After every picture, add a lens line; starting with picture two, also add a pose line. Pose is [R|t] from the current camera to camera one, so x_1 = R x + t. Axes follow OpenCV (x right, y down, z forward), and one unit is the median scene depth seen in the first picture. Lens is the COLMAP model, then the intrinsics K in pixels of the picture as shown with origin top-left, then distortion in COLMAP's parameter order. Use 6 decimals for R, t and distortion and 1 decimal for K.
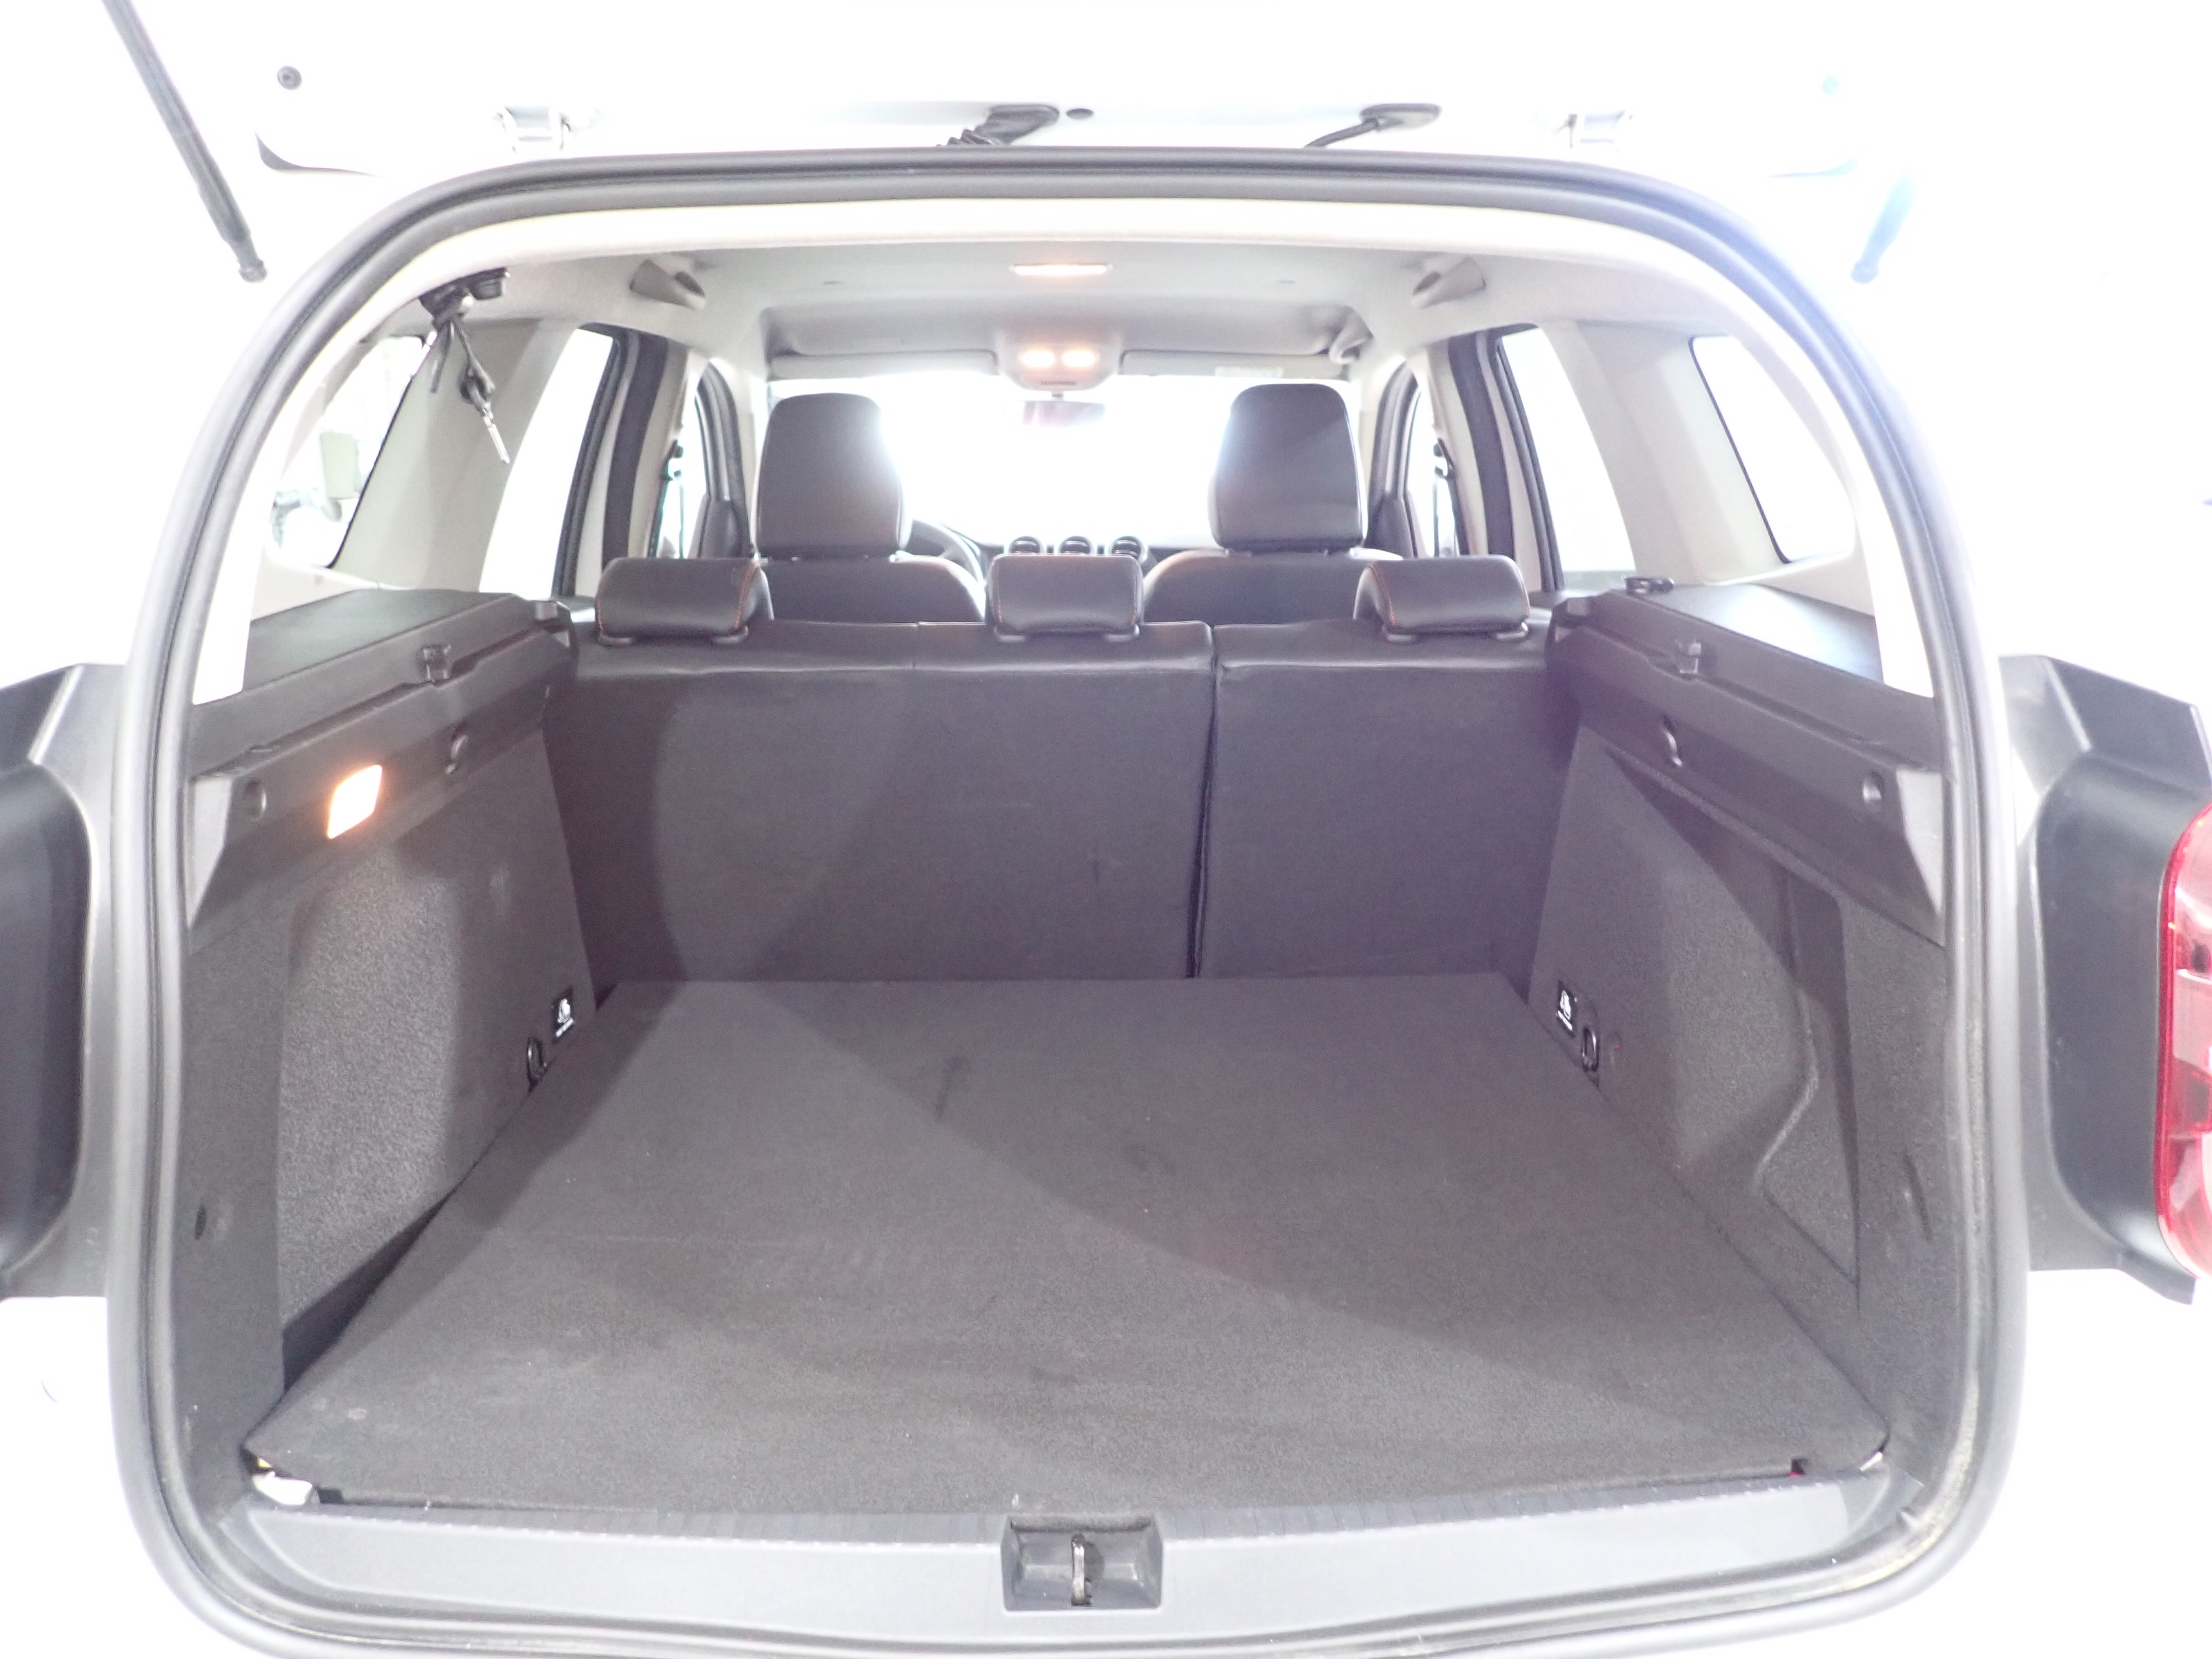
lens RADIAL K [[1617.6, 0, 1106.0], [0, 1617.6, 829.5], [0, 0, 1]] dist [-0.001052, -0.006270]
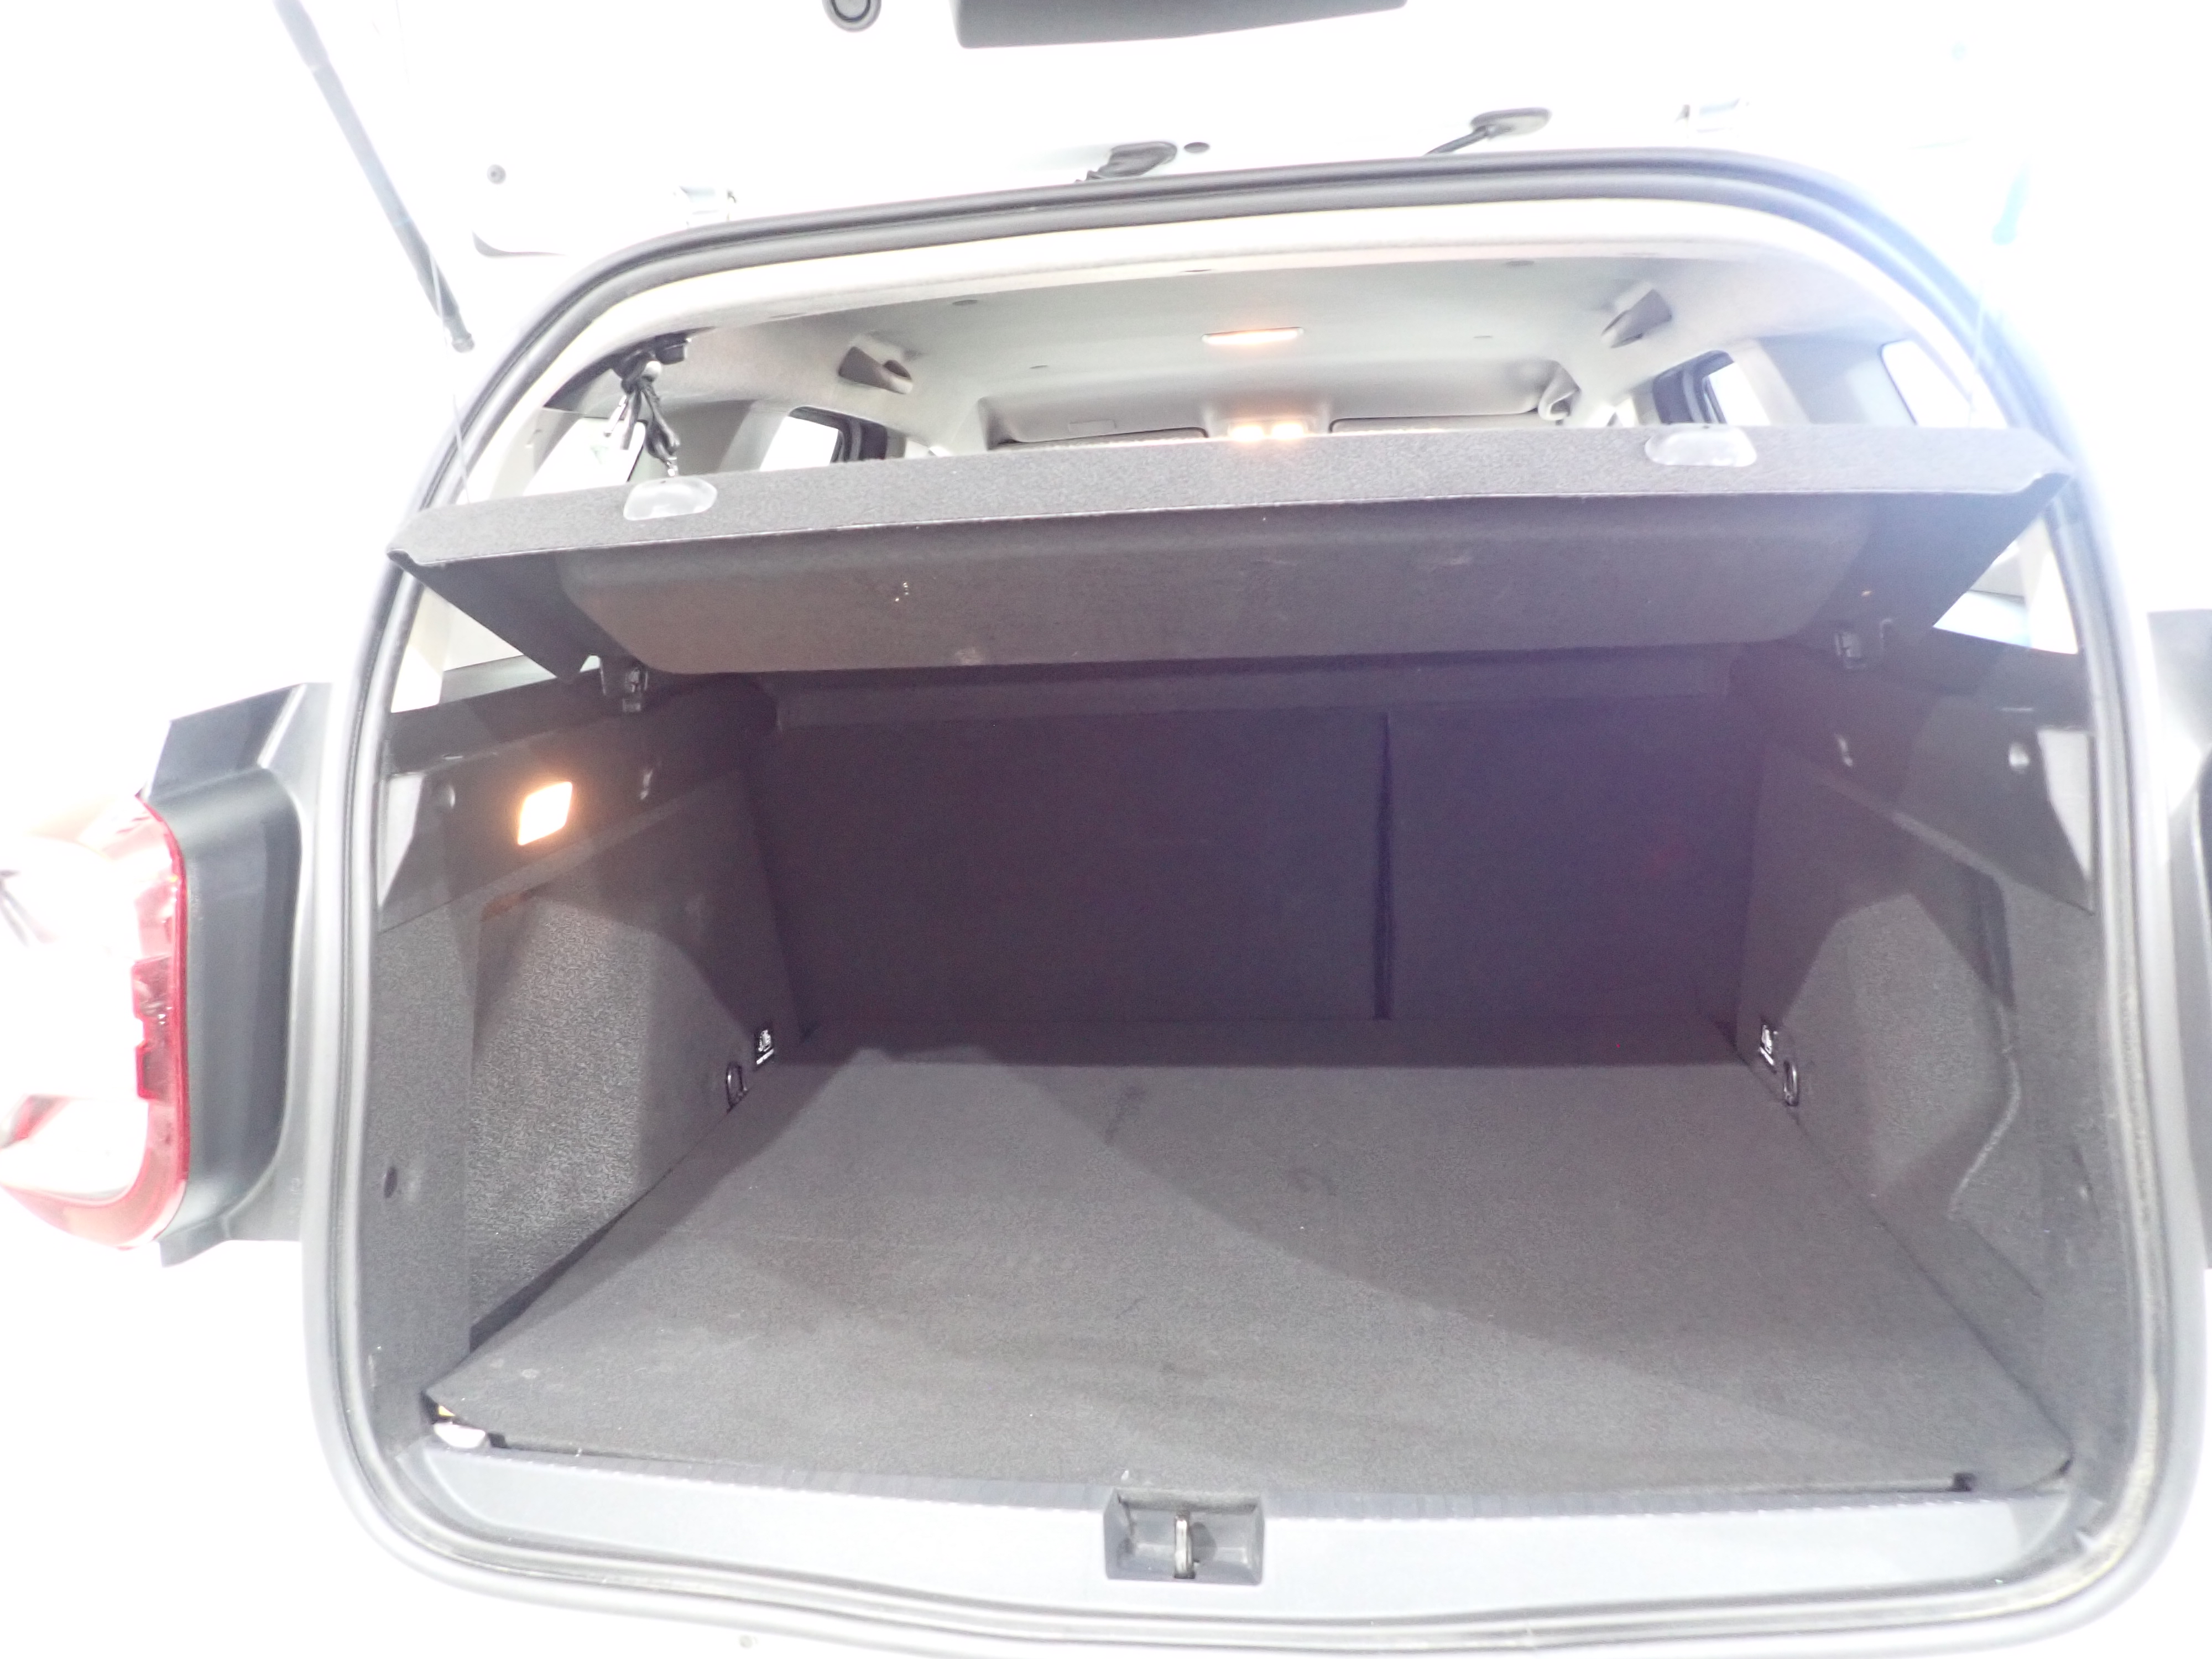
lens RADIAL K [[1617.6, 0, 1106.0], [0, 1617.6, 829.5], [0, 0, 1]] dist [-0.001052, -0.006270]
pose [[0.986110, -0.018375, -0.165071, 0.096679], [0.007567, 0.997800, -0.065867, 0.072685], [0.165919, 0.063703, 0.984080, -0.017227]]
